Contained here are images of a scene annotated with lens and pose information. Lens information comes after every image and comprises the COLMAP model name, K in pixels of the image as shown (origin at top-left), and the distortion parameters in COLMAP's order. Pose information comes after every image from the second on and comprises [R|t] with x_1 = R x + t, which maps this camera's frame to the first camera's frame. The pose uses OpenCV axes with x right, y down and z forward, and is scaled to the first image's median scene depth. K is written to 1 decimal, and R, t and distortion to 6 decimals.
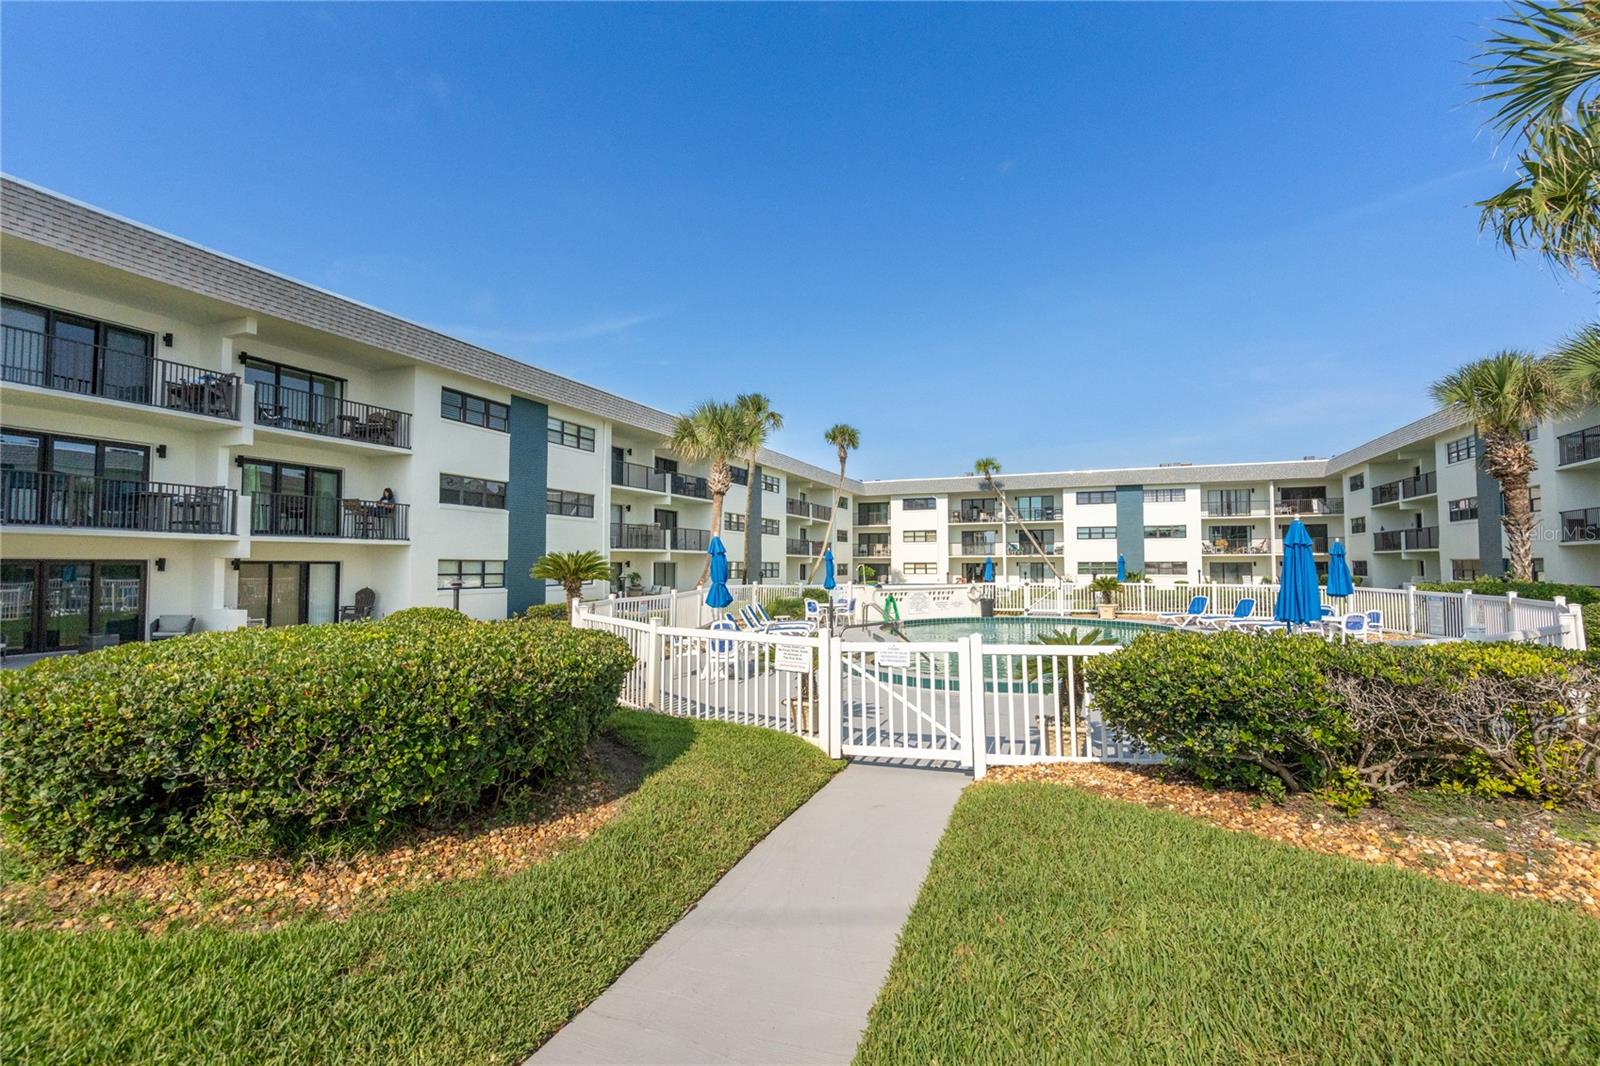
lens RADIAL K [[738.3, 0, 803.0], [0, 738.3, 538.5], [0, 0, 1]] dist [-0.004478, 0.001336]
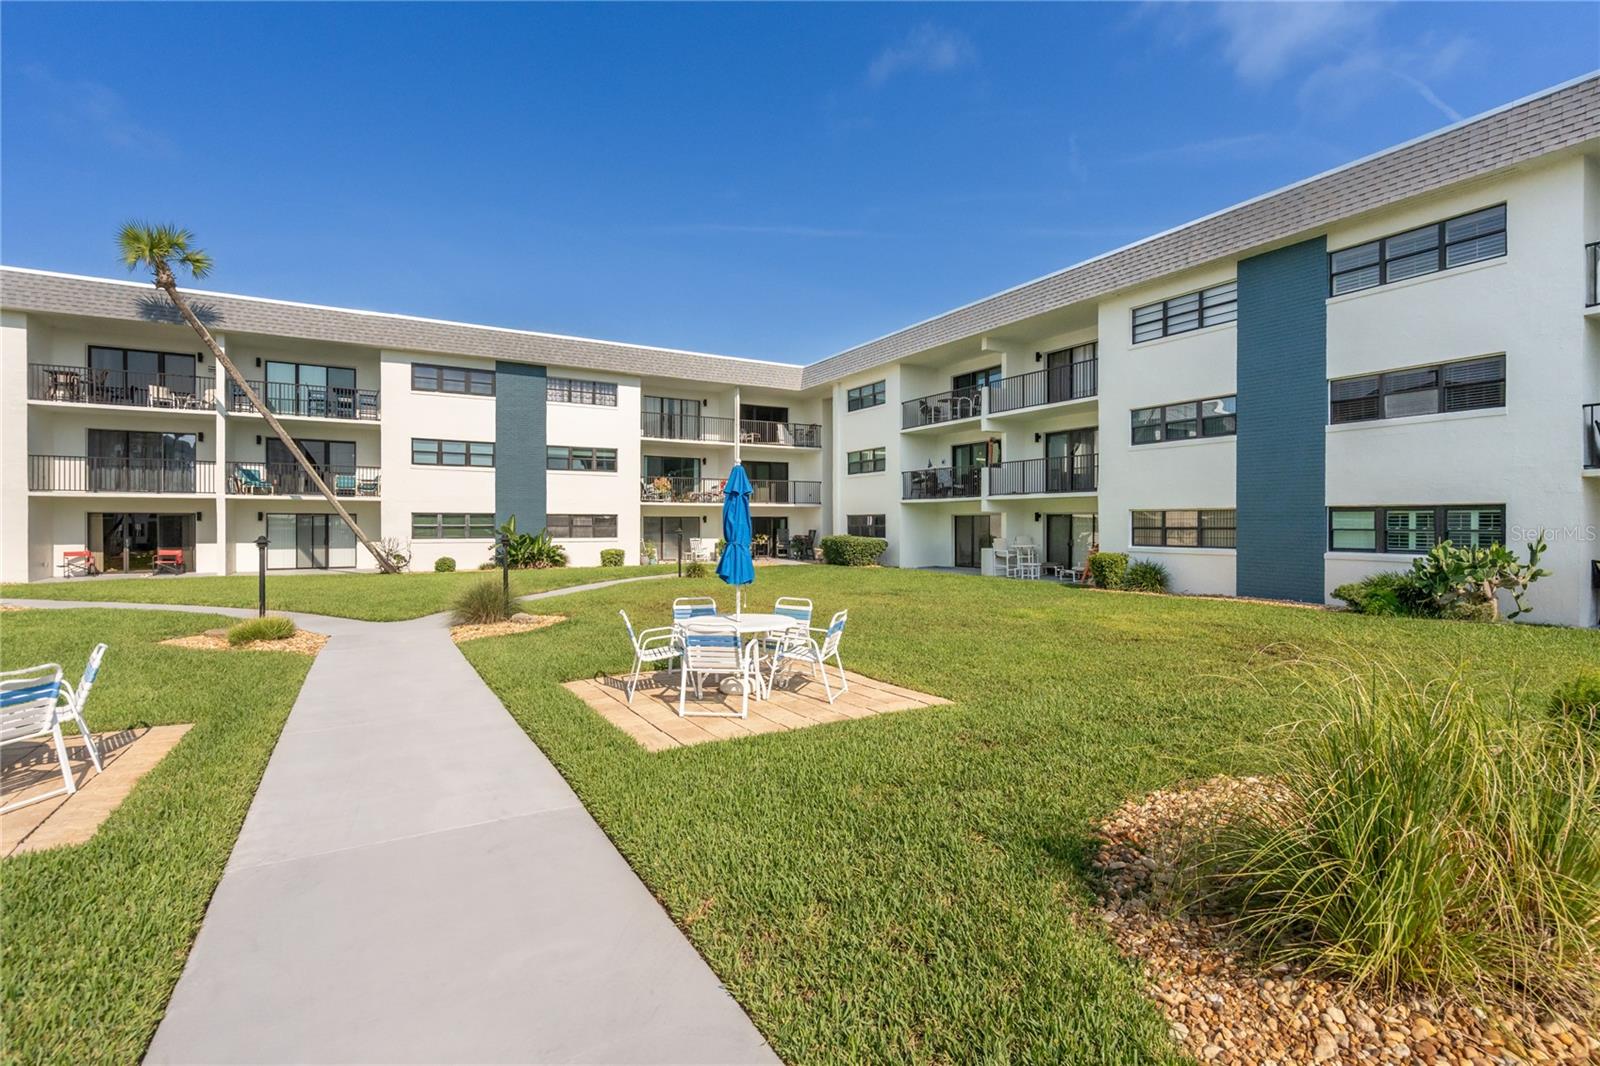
lens RADIAL K [[738.3, 0, 801.9], [0, 738.3, 528.2], [0, 0, 1]] dist [-0.004478, 0.001336]
pose [[0.630448, -0.001310, 0.776230, 0.180209], [-0.031140, 0.999151, 0.026978, 0.023402], [-0.775607, -0.041180, 0.629872, 0.560297]]
